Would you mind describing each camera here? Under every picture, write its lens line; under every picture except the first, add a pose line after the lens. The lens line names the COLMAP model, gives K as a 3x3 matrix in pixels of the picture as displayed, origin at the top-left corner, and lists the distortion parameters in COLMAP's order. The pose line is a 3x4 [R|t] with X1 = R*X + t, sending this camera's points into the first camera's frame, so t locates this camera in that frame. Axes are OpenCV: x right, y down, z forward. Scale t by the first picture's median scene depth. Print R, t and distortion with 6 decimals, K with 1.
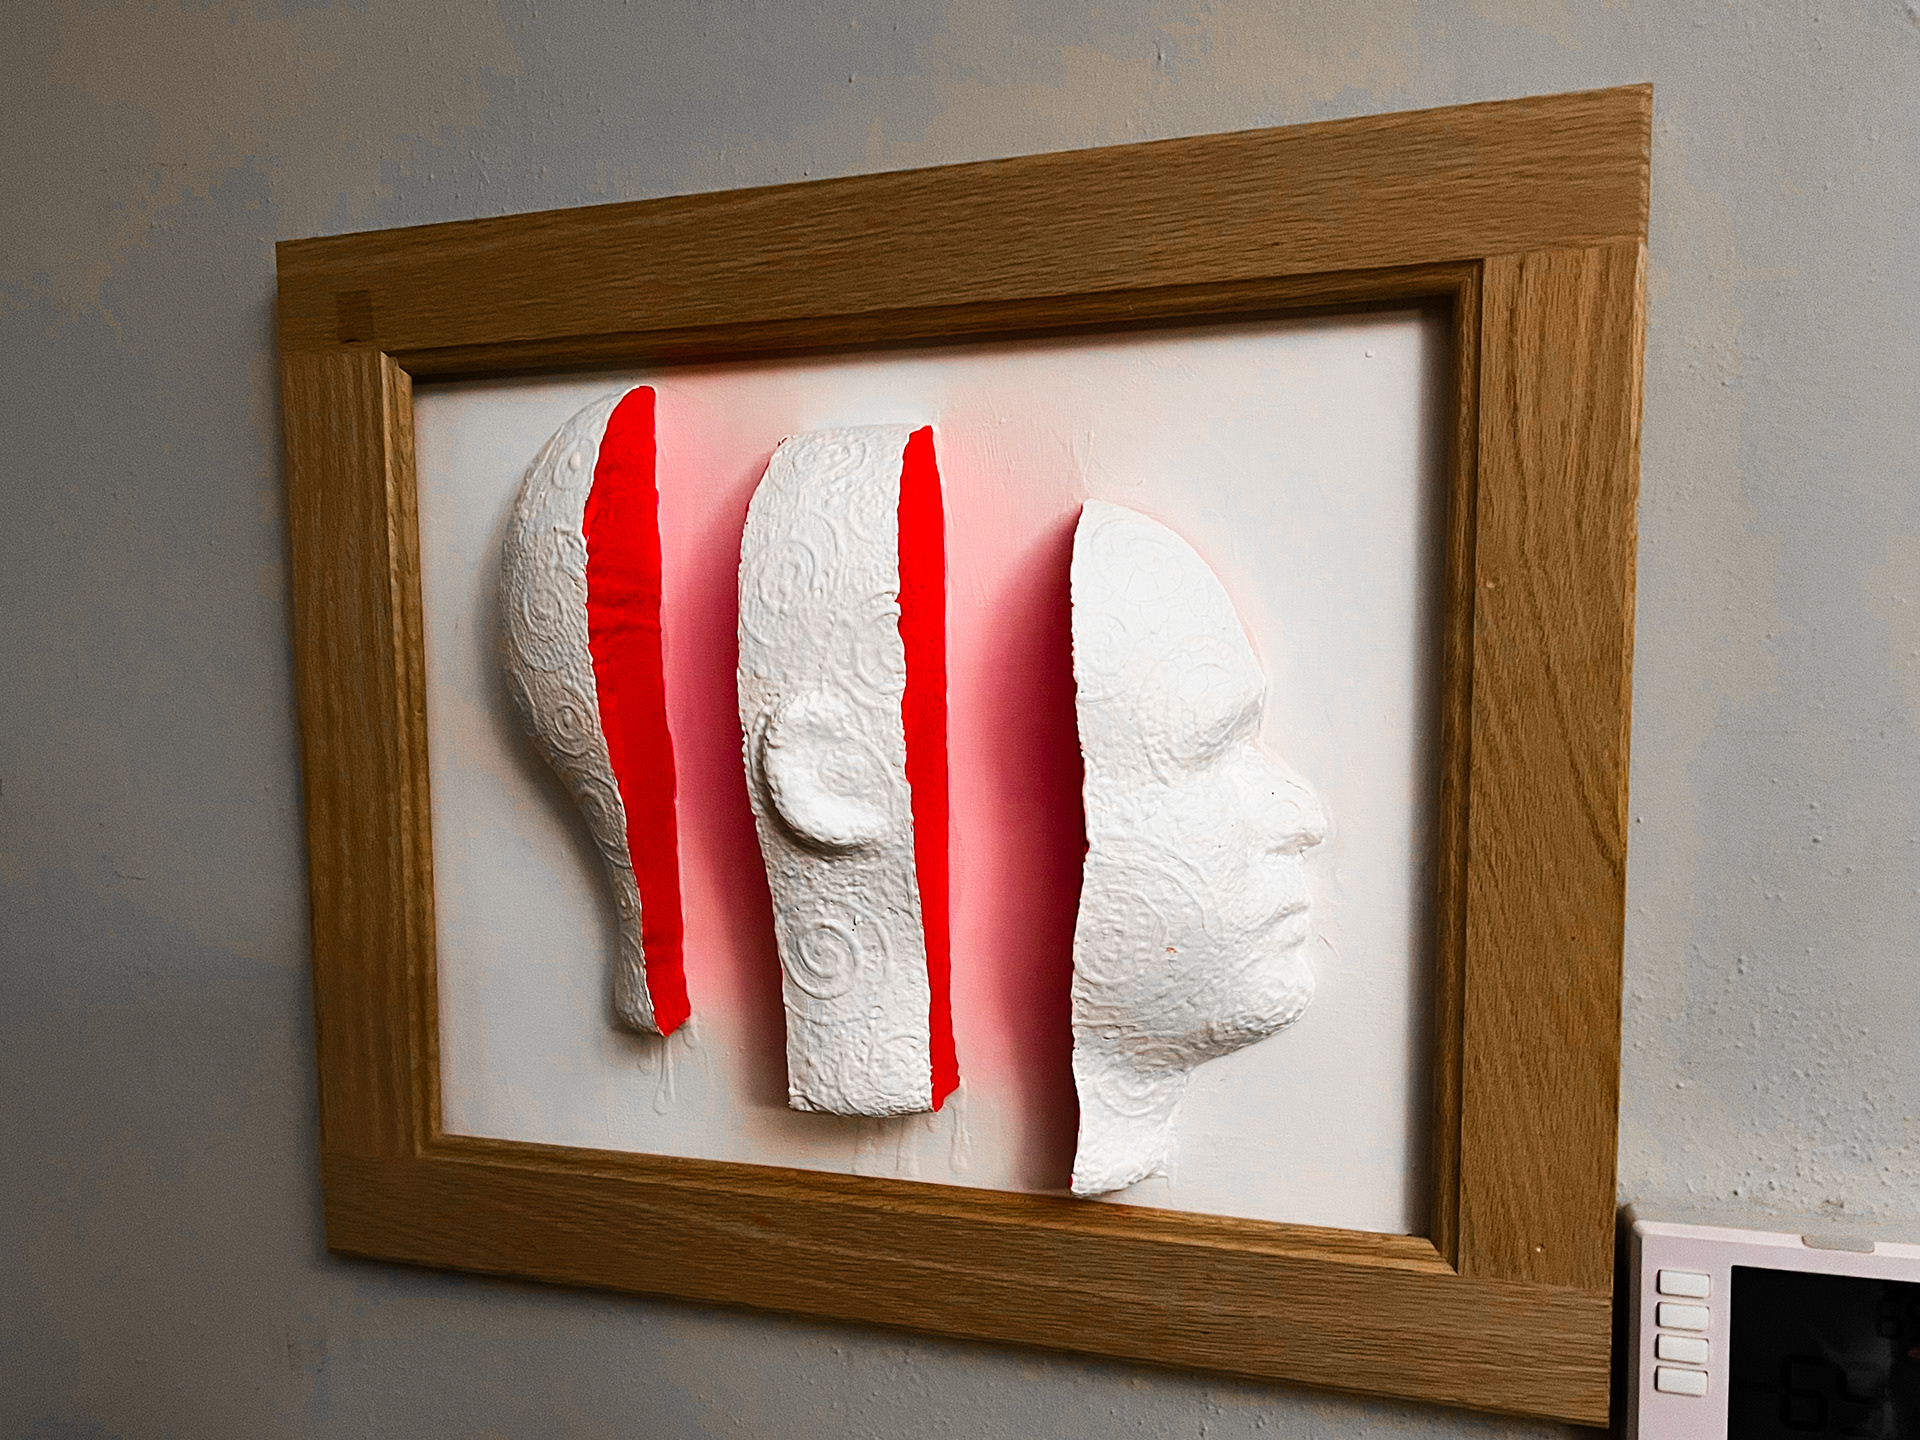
lens RADIAL K [[1459.3, 0, 957.9], [0, 1459.3, 795.0], [0, 0, 1]] dist [-0.000672, -0.002590]
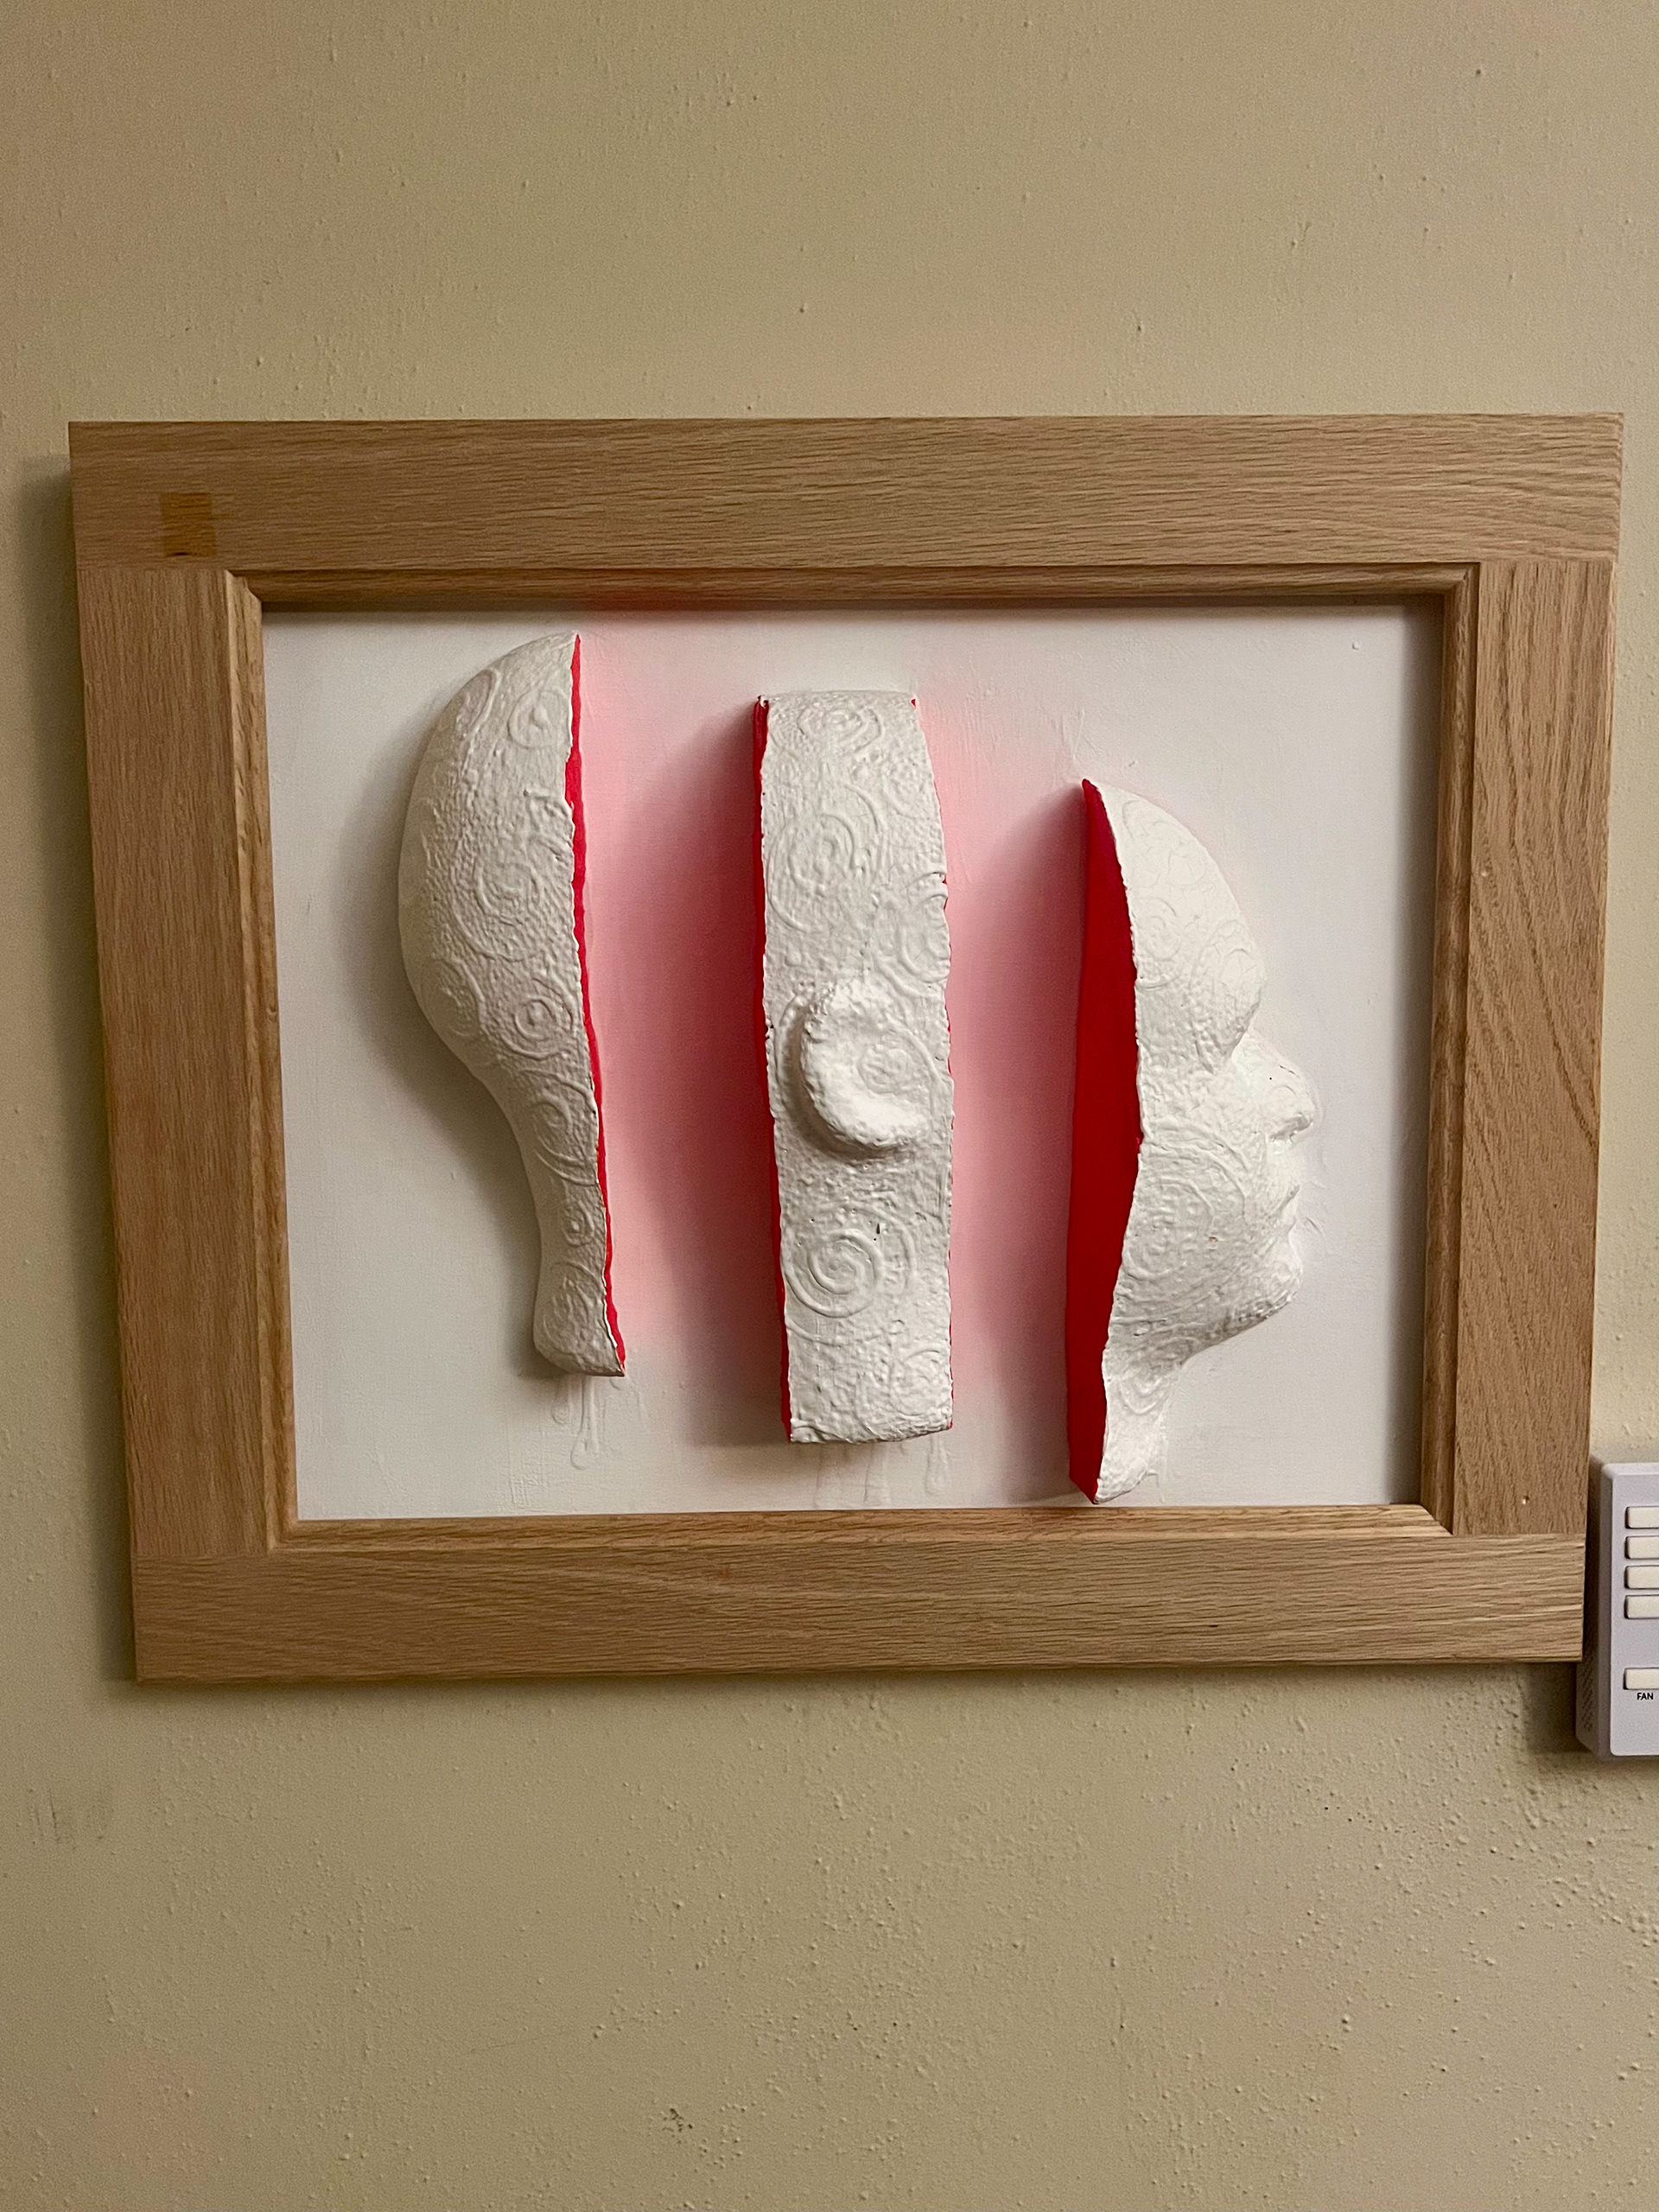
lens RADIAL K [[1611.4, 0, 829.5], [0, 1611.4, 1106.0], [0, 0, 1]] dist [-0.002458, -0.001703]
pose [[0.948966, -0.031658, 0.313786, -0.417998], [0.031306, 0.999491, 0.006161, 0.001295], [-0.313821, 0.003976, 0.949474, 0.044328]]
